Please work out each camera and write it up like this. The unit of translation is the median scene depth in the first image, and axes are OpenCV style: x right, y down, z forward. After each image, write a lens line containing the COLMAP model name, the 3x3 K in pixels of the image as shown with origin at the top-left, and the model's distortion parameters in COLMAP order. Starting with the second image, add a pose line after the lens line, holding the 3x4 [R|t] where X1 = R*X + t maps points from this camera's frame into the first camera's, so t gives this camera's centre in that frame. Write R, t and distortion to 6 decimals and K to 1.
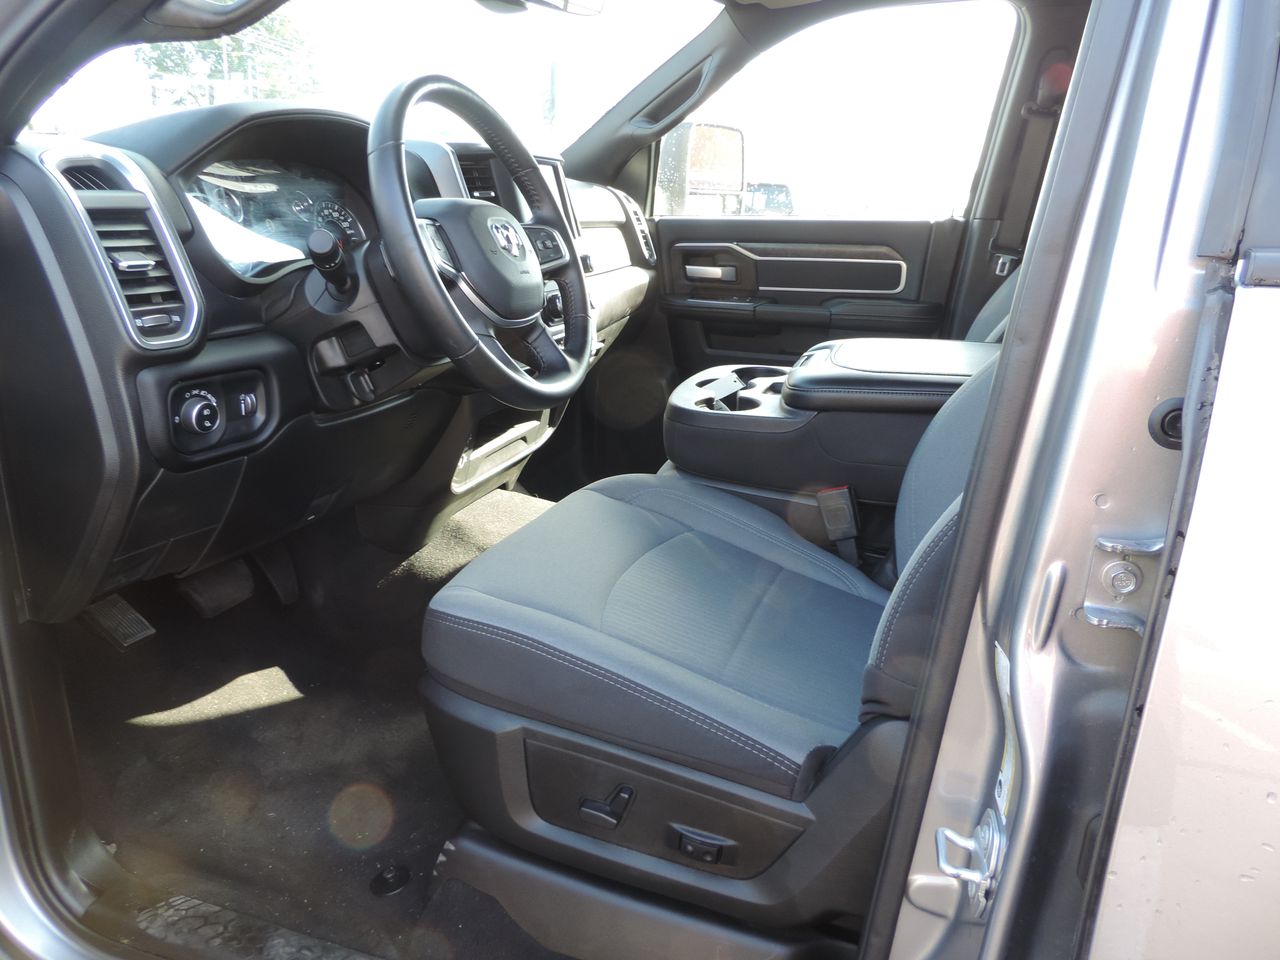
lens RADIAL K [[910.3, 0, 632.9], [0, 910.3, 480.8], [0, 0, 1]] dist [-0.007460, 0.009447]
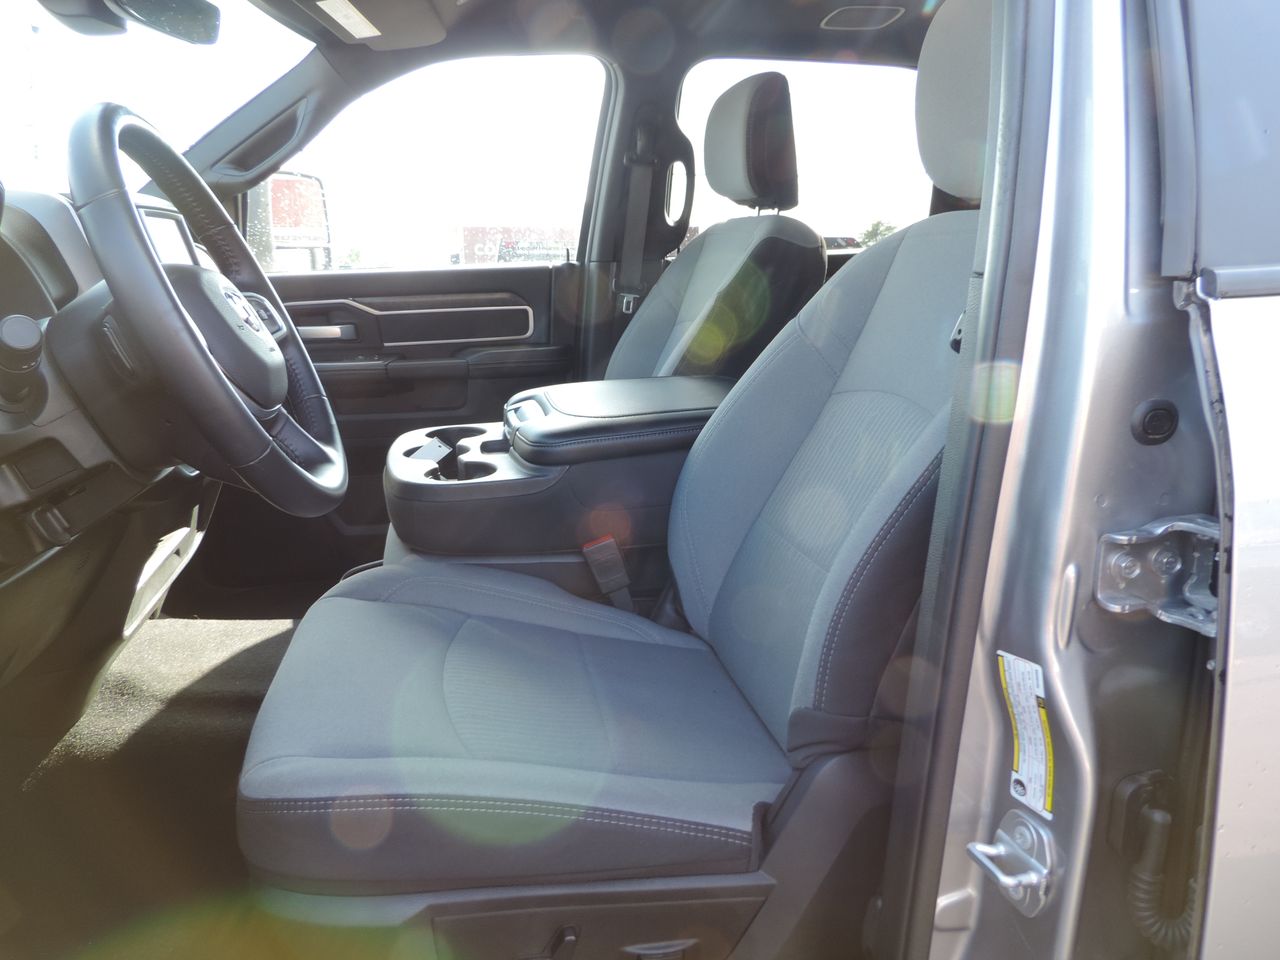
lens RADIAL K [[910.3, 0, 644.5], [0, 910.3, 487.1], [0, 0, 1]] dist [-0.007460, 0.009447]
pose [[0.859915, -0.163020, 0.483706, -0.203165], [0.183686, 0.982974, 0.004735, -0.043612], [-0.476242, 0.084778, 0.875218, 0.124710]]
